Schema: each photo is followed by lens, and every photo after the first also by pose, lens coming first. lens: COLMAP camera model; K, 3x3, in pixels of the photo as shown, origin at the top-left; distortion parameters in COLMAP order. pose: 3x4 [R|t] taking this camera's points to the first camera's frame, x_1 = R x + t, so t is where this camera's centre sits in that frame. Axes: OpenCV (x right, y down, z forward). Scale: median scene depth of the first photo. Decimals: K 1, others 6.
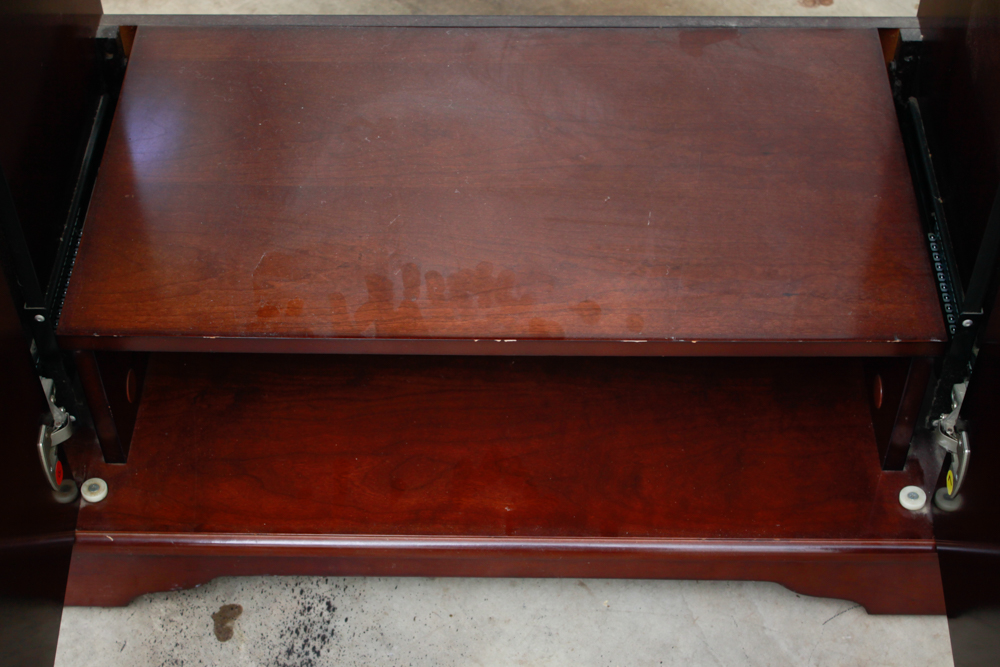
lens RADIAL K [[1643.6, 0, 500.0], [0, 1643.6, 333.5], [0, 0, 1]] dist [0.000243, 0.014879]
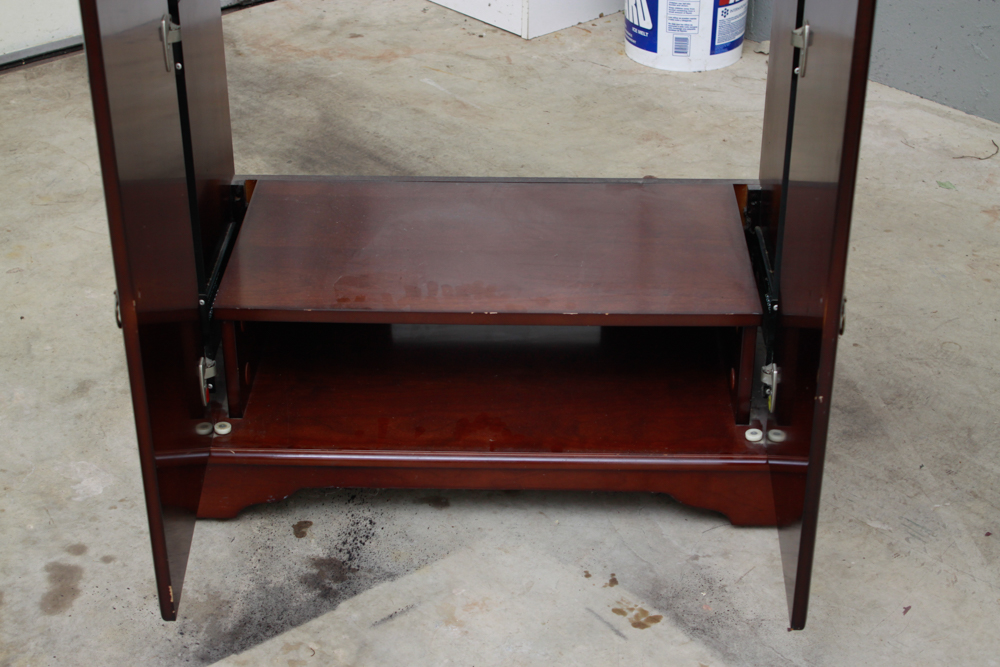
lens RADIAL K [[1734.9, 0, 500.0], [0, 1734.9, 333.5], [0, 0, 1]] dist [0.021819, 0.038761]
pose [[0.999955, 0.009338, -0.001552, 0.013899], [-0.009344, 0.947455, -0.319751, 0.512015], [-0.001515, 0.319751, 0.947500, -0.550711]]
